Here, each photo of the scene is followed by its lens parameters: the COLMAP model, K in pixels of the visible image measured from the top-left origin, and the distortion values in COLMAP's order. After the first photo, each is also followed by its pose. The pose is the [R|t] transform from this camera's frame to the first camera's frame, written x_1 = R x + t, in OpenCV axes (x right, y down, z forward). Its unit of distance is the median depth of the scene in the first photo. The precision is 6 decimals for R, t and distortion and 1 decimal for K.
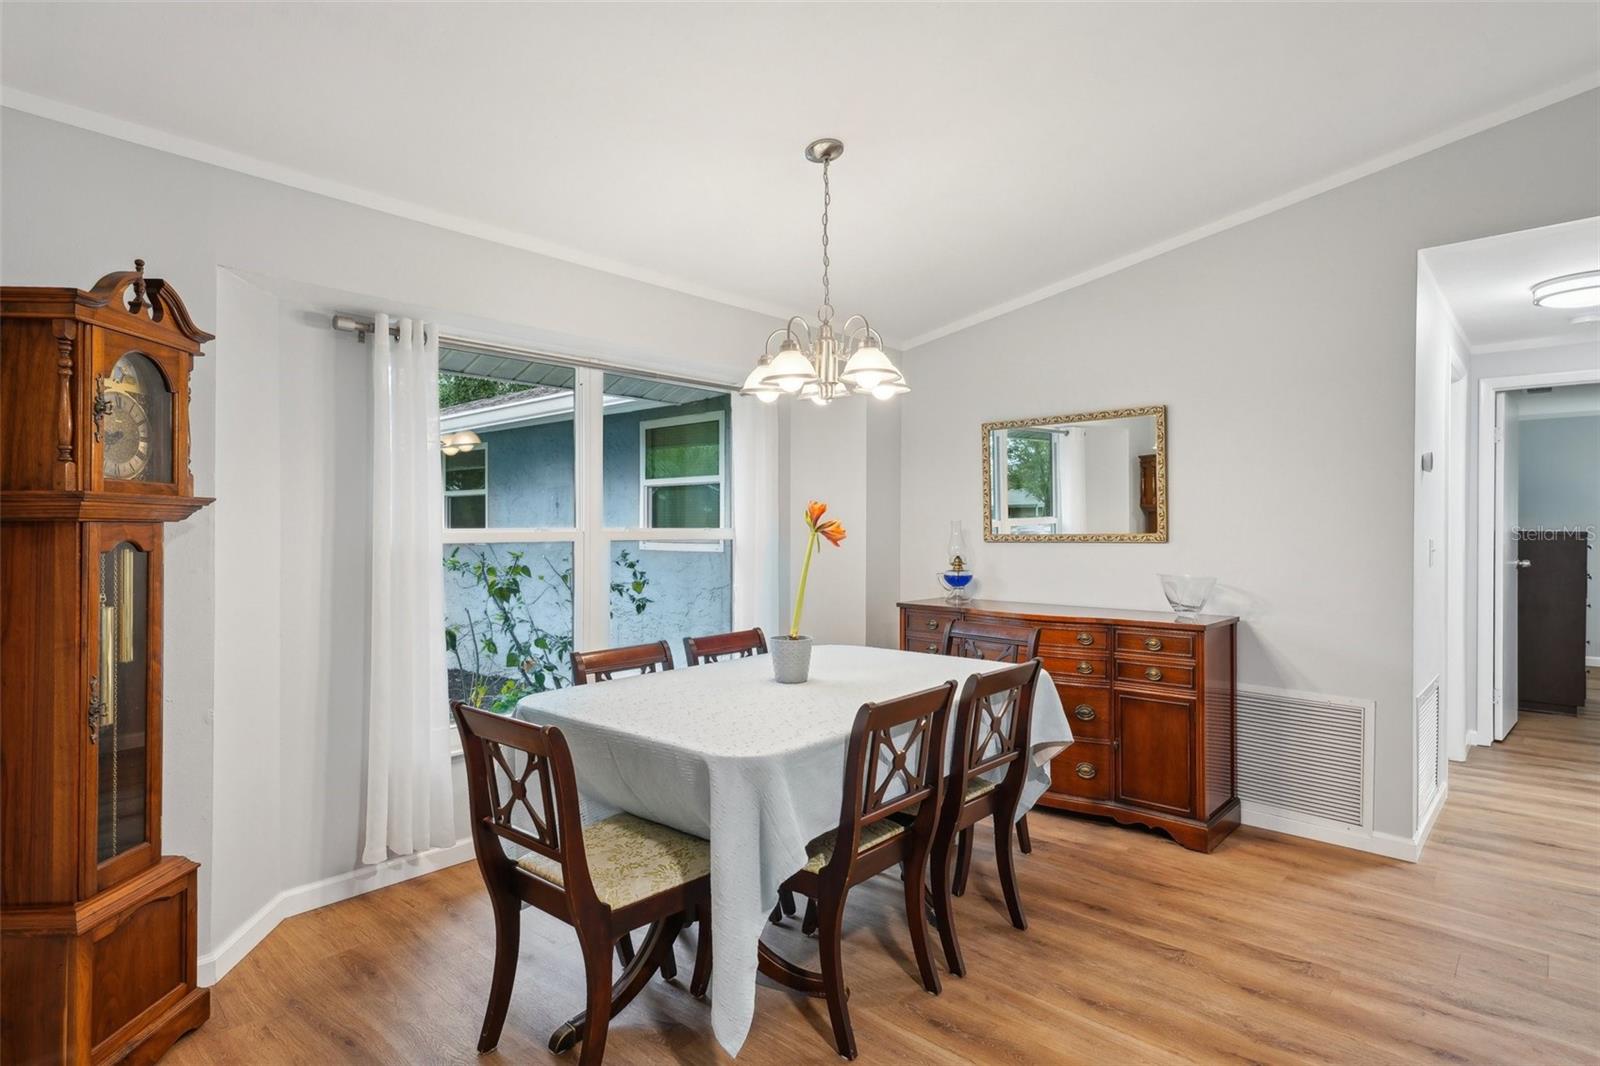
lens RADIAL K [[829.3, 0, 788.6], [0, 829.3, 532.2], [0, 0, 1]] dist [0.006323, 0.000121]
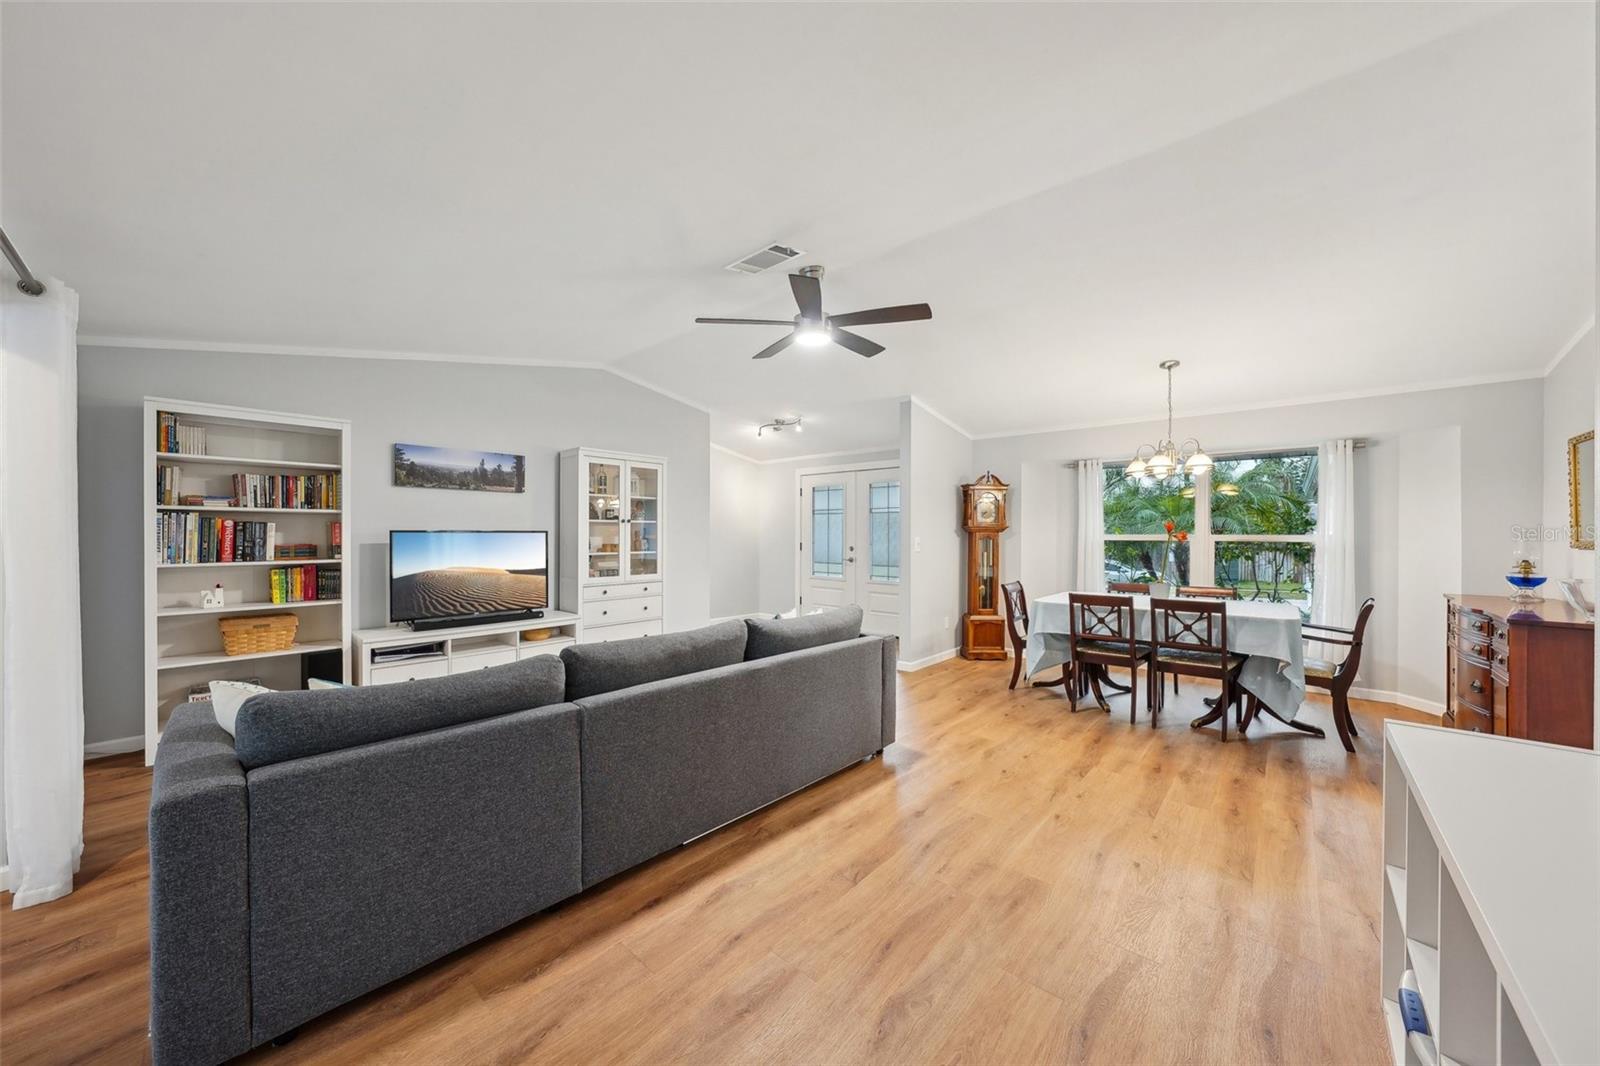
lens RADIAL K [[561.6, 0, 792.8], [0, 561.6, 534.0], [0, 0, 1]] dist [-0.017869, 0.000145]
pose [[0.006409, 0.001707, -0.999978, 1.388077], [-0.008011, 0.999967, 0.001655, -0.000343], [0.999947, 0.008000, 0.006422, -0.012580]]
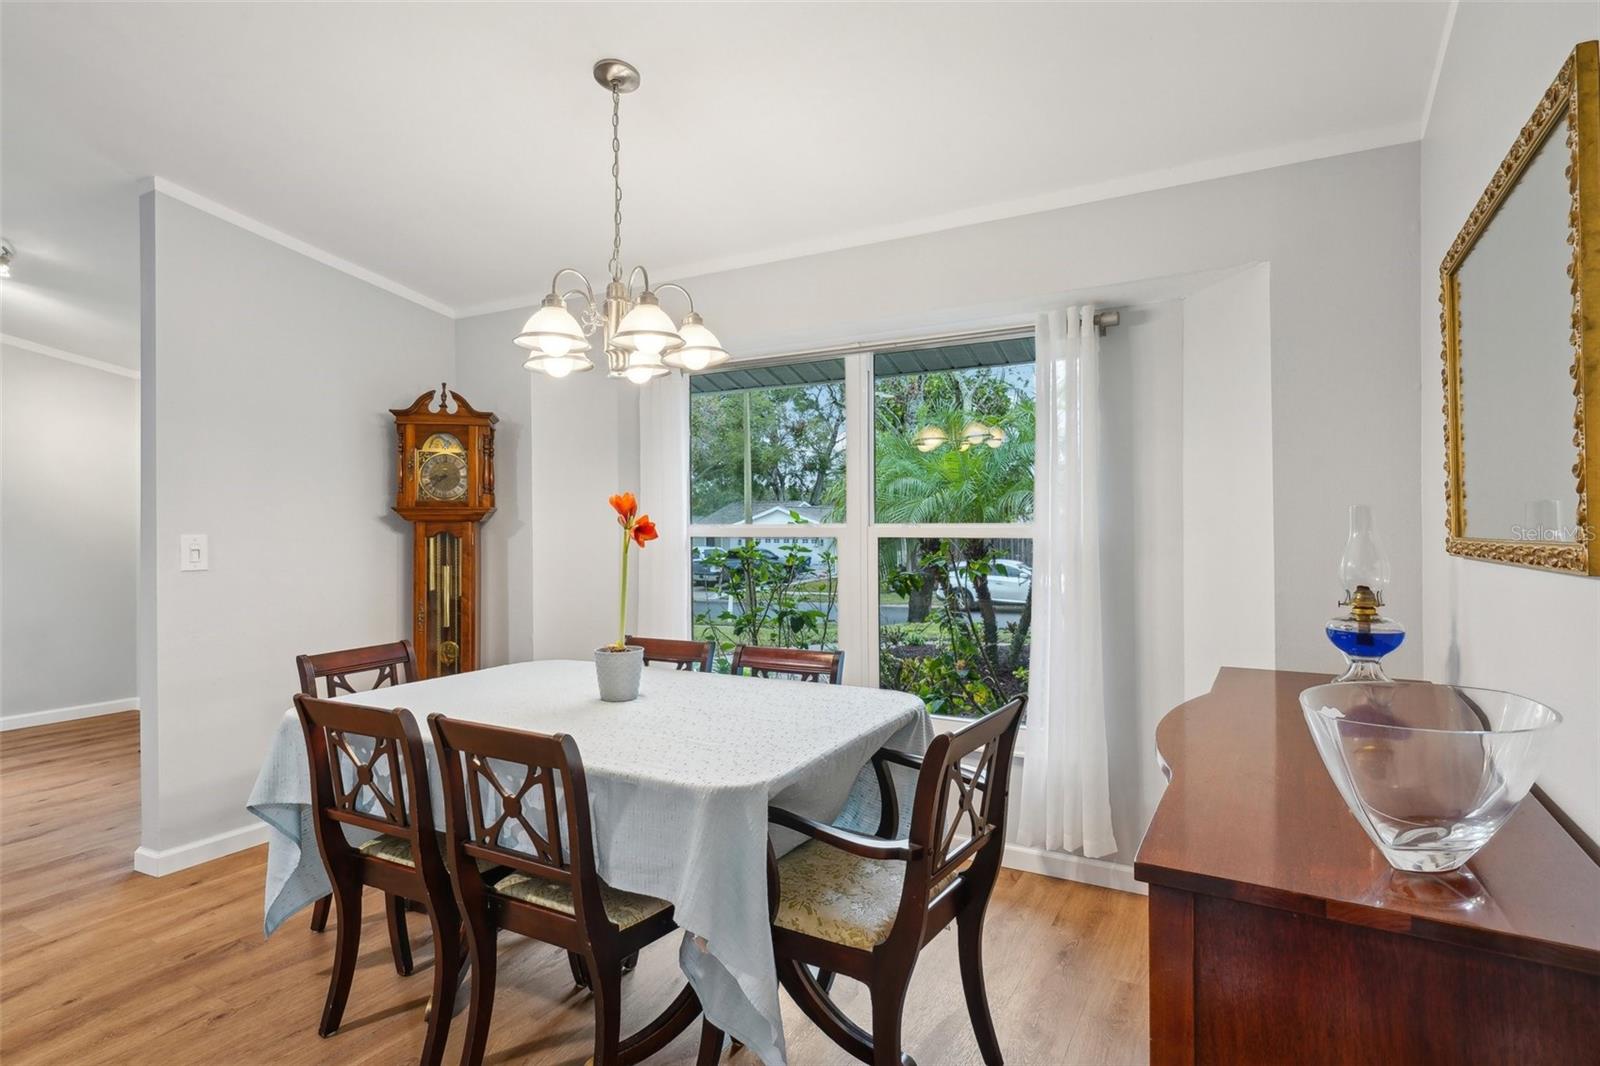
lens RADIAL K [[829.5, 0, 804.0], [0, 829.5, 521.8], [0, 0, 1]] dist [0.005041, 0.000954]
pose [[0.232959, -0.003475, -0.972480, 0.825903], [-0.001865, 0.999990, -0.004020, -0.003943], [0.972485, 0.002750, 0.232950, 0.902338]]
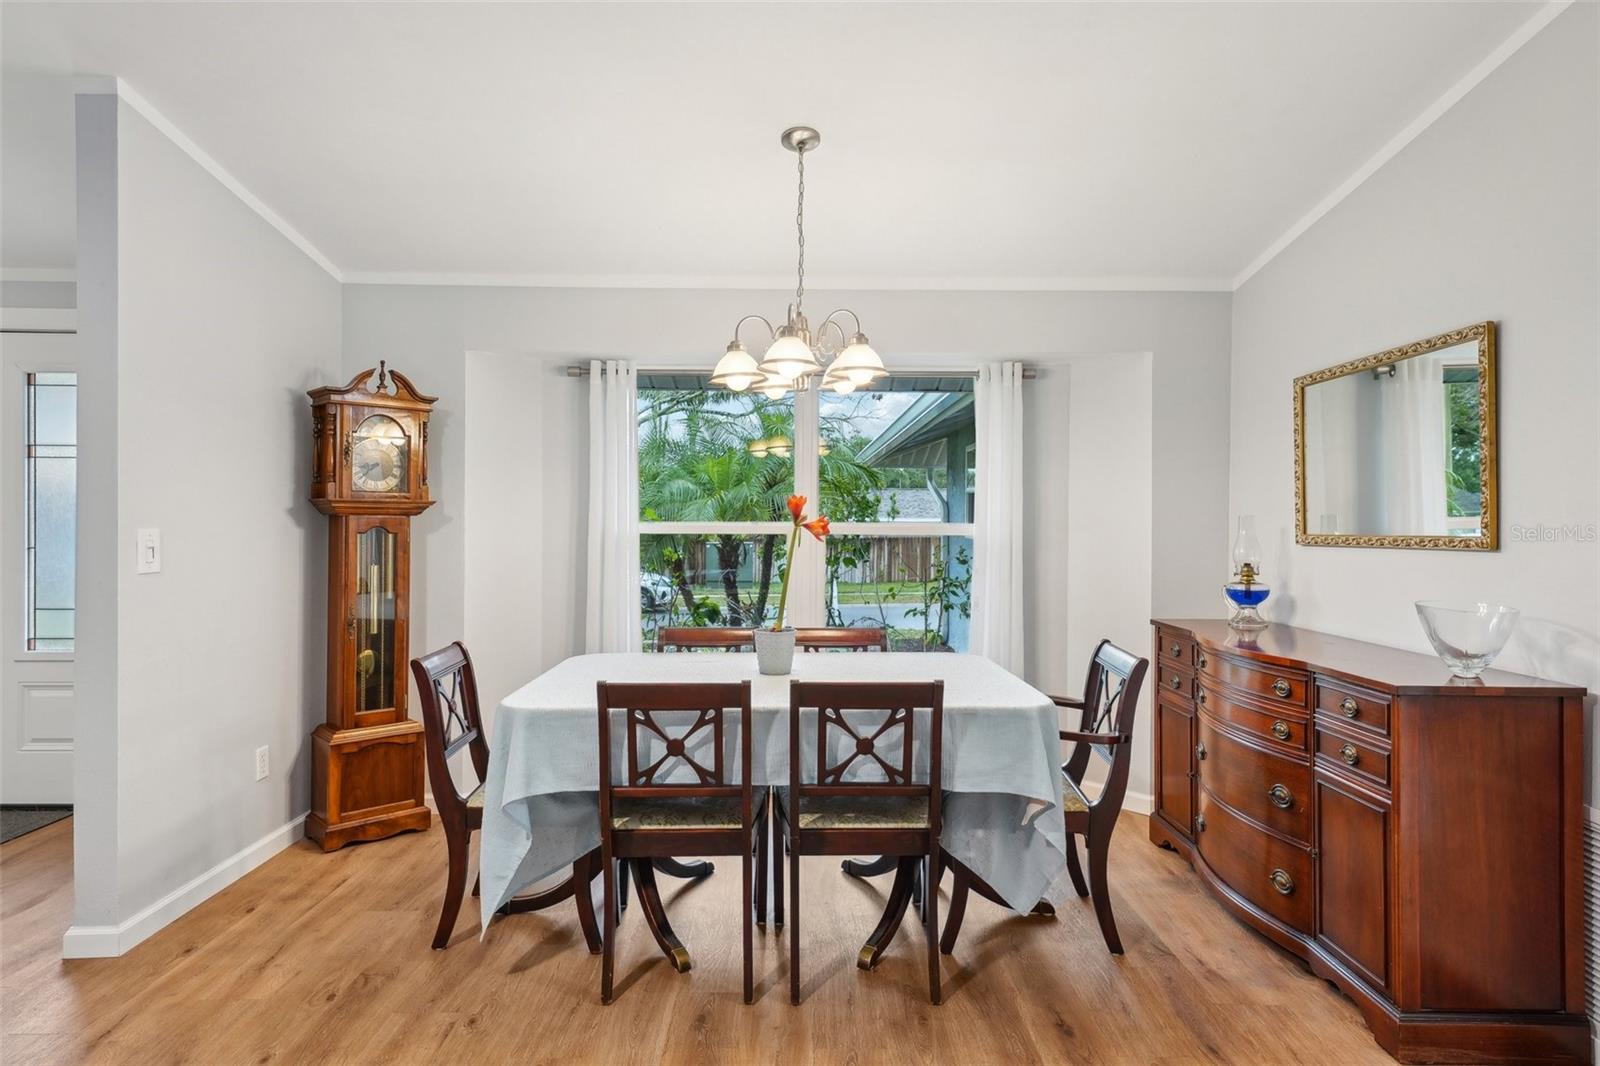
lens RADIAL K [[880.2, 0, 794.0], [0, 880.2, 527.8], [0, 0, 1]] dist [0.010862, -0.000022]
pose [[0.685956, 0.009754, -0.727578, 0.732703], [-0.010269, 0.999940, 0.003723, -0.002050], [0.727571, 0.004918, 0.686015, 0.253041]]
